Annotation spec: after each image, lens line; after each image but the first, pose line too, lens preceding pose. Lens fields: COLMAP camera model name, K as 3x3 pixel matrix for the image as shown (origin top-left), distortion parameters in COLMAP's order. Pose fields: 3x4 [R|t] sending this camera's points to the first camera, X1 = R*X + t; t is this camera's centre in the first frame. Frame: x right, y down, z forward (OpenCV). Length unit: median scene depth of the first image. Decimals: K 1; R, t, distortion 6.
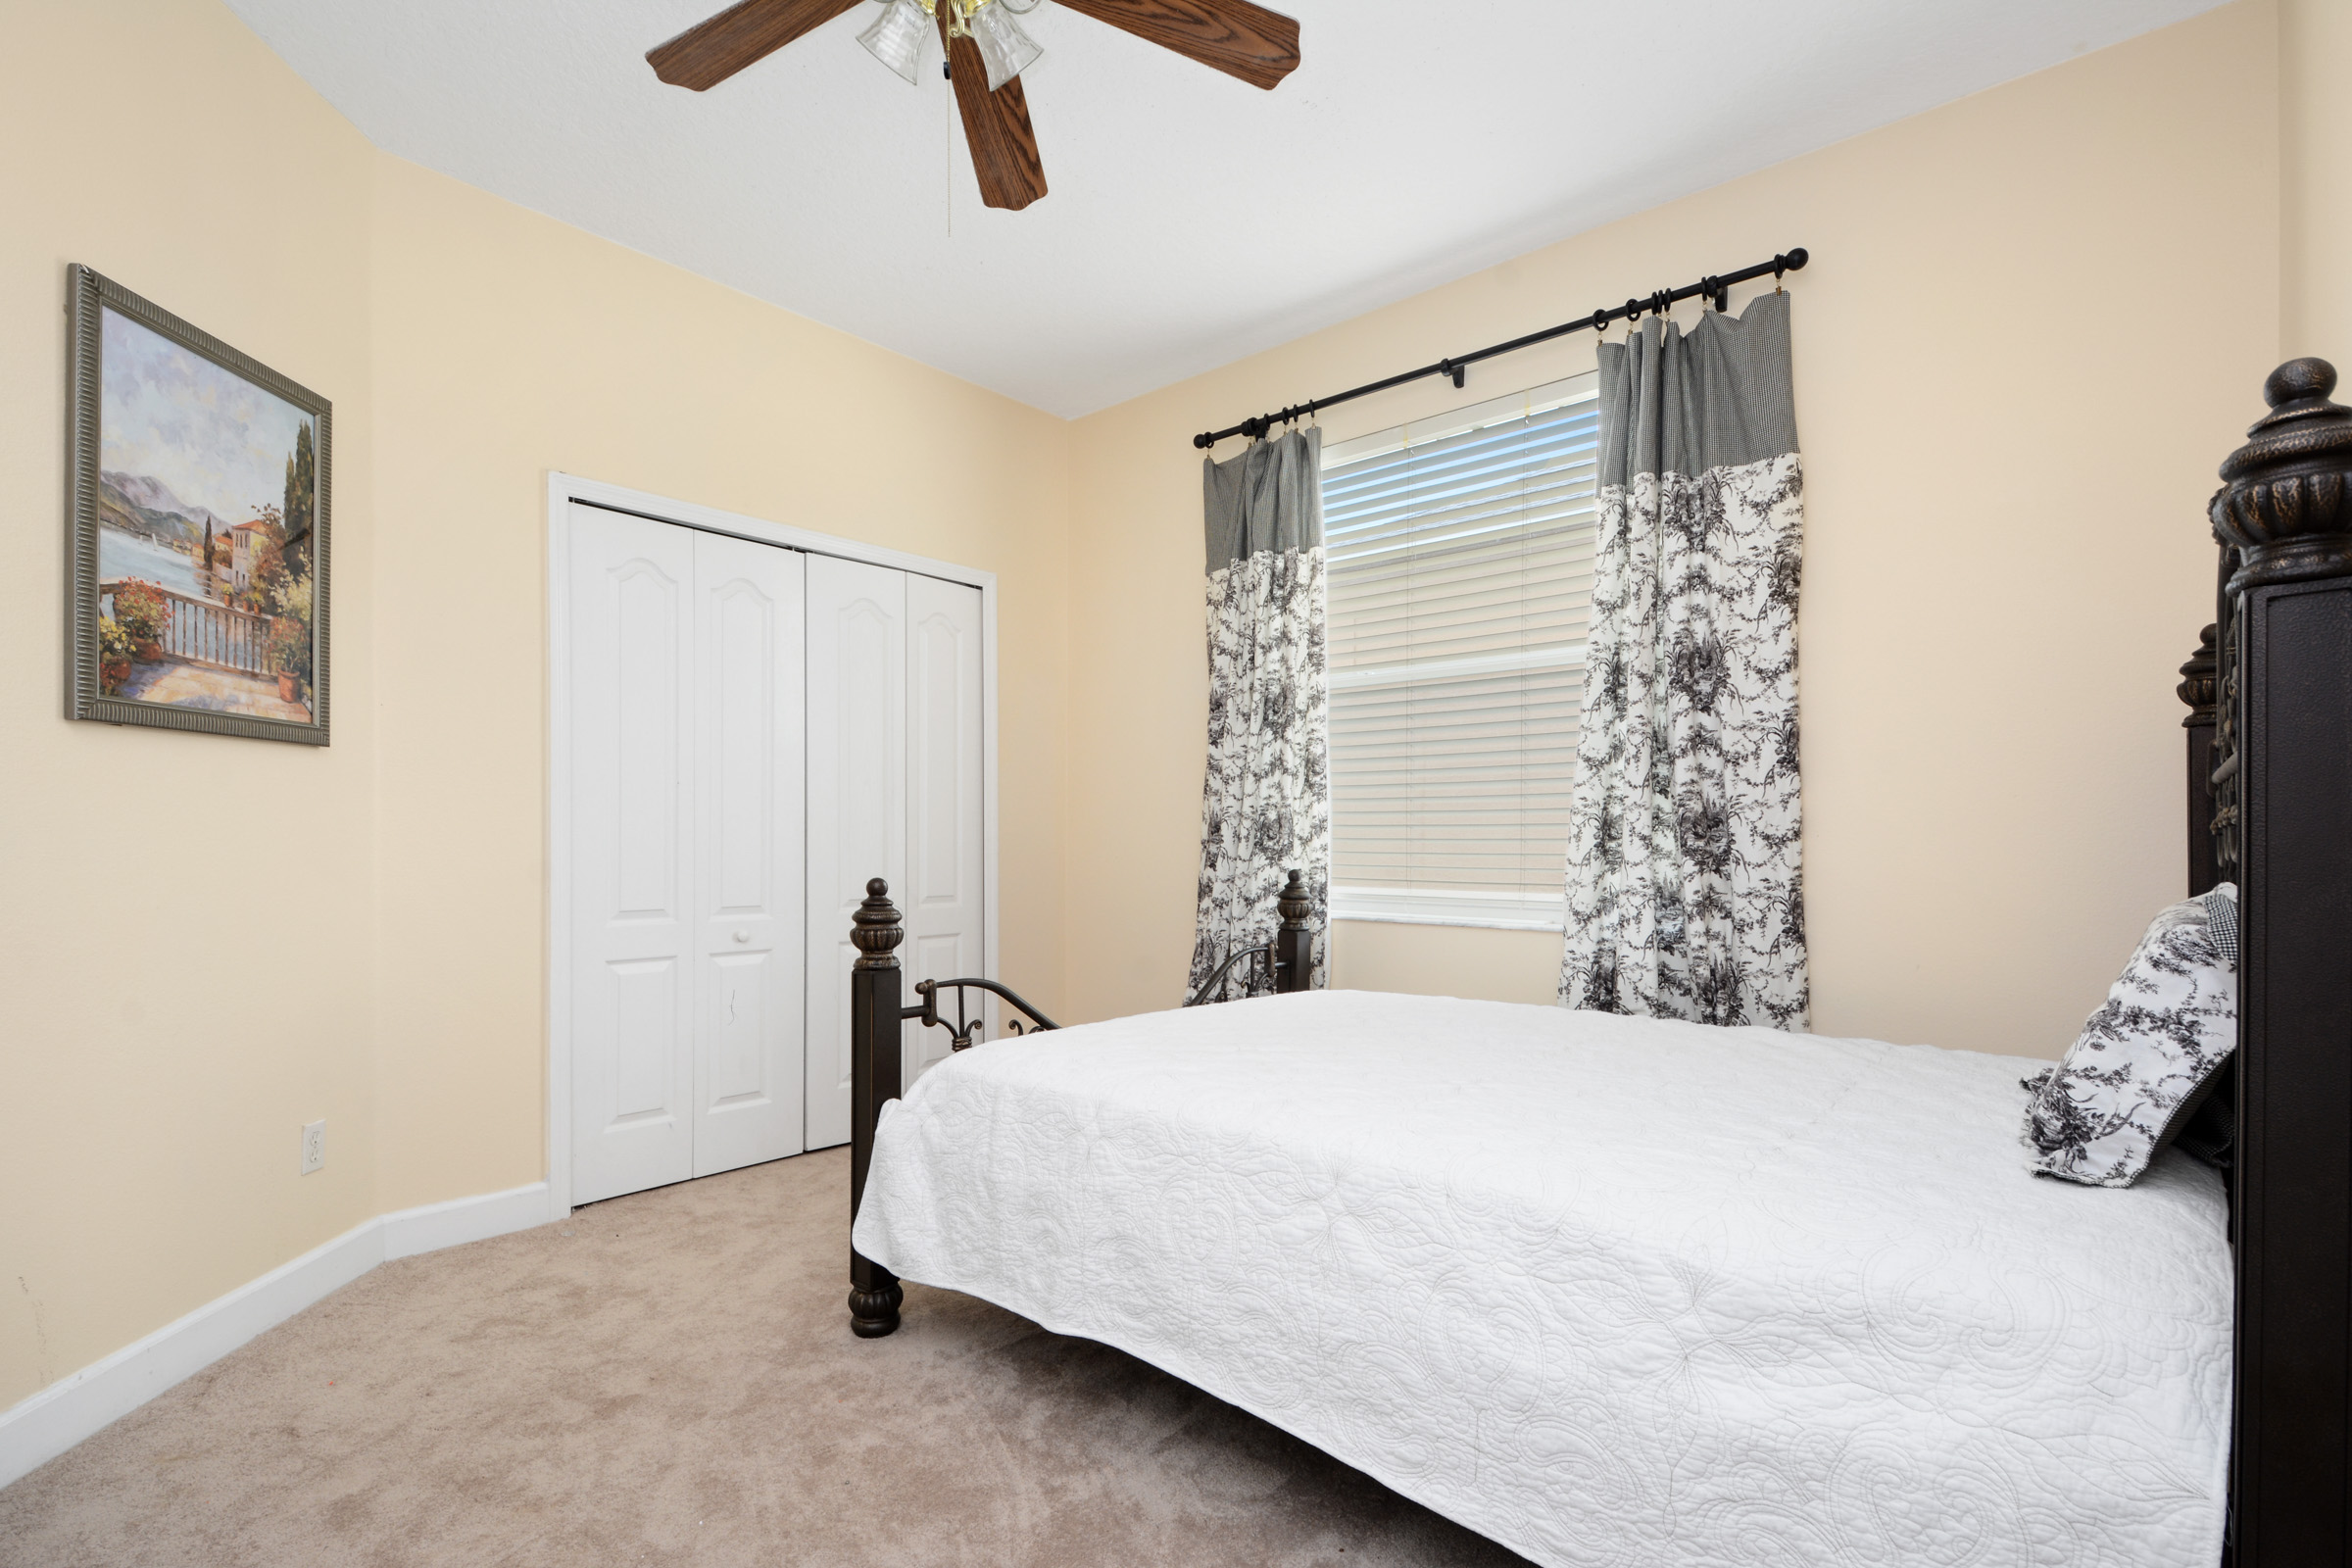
lens RADIAL K [[1169.8, 0, 1168.0], [0, 1169.8, 850.0], [0, 0, 1]] dist [0.030076, -0.000109]
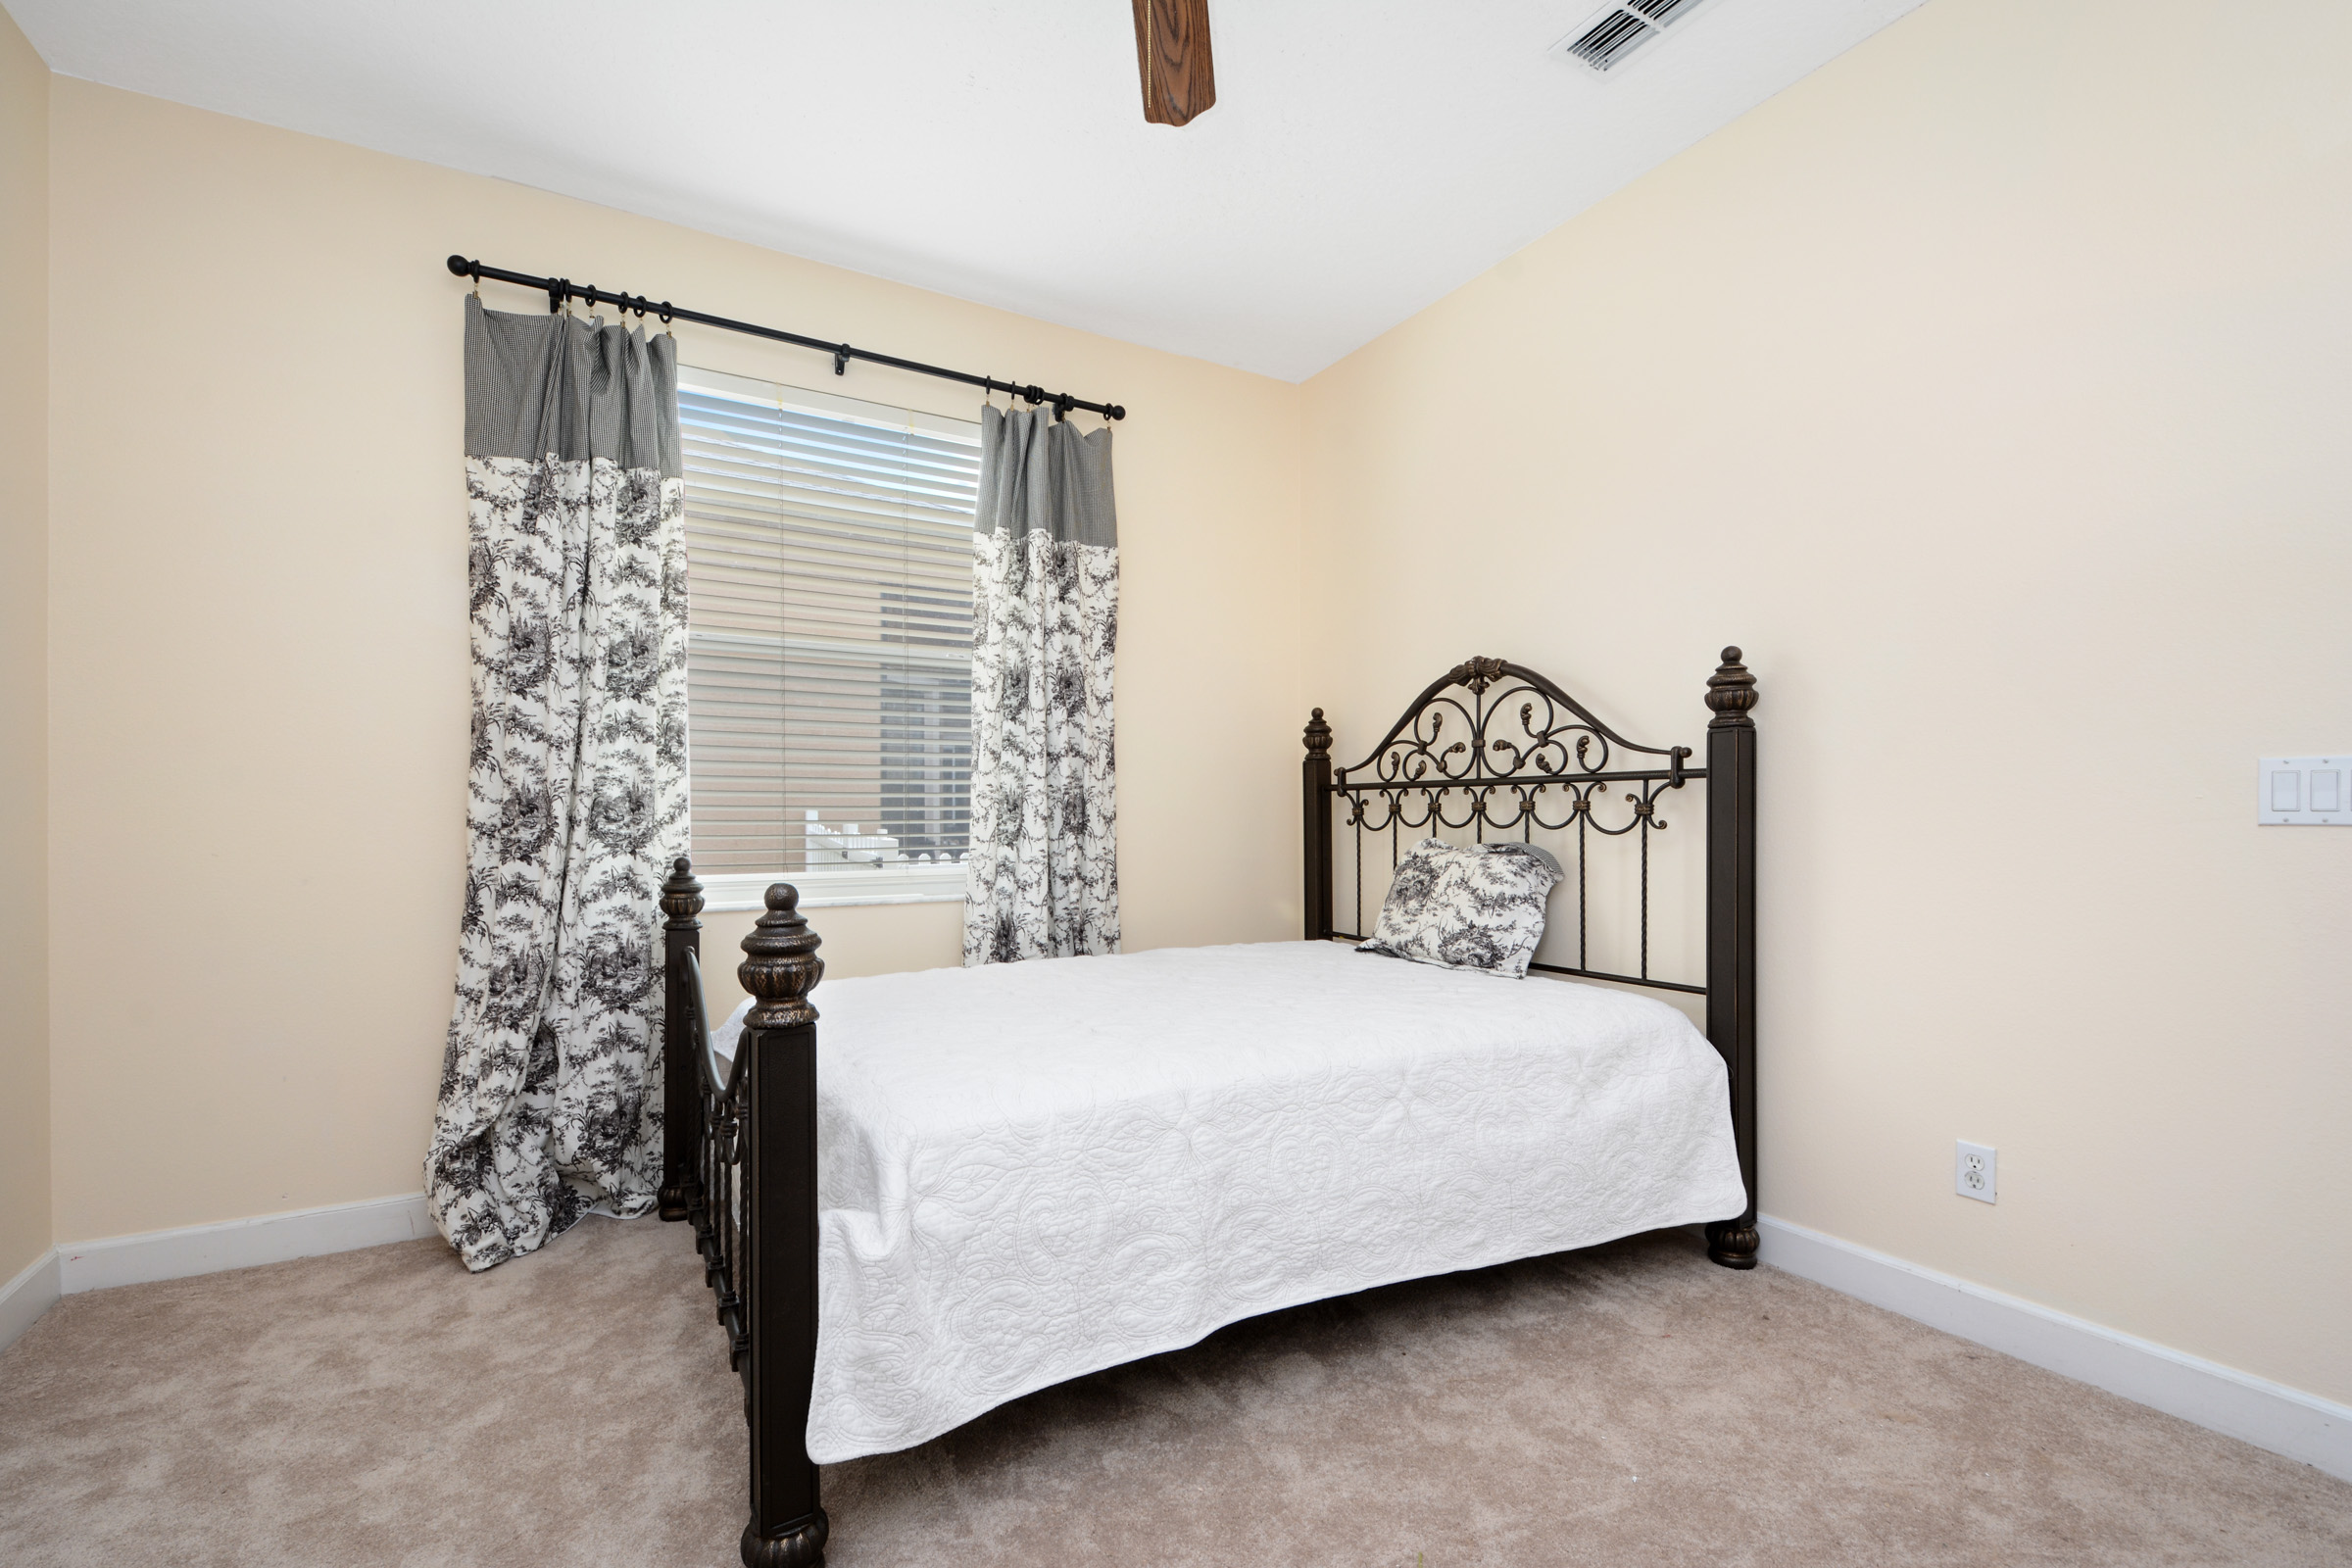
lens RADIAL K [[1035.3, 0, 1189.9], [0, 1035.3, 835.2], [0, 0, 1]] dist [0.031535, -0.025097]
pose [[0.291689, -0.016982, 0.956362, -0.631886], [0.012386, 0.999826, 0.013976, -0.005951], [-0.956433, 0.007769, 0.291849, 0.538769]]
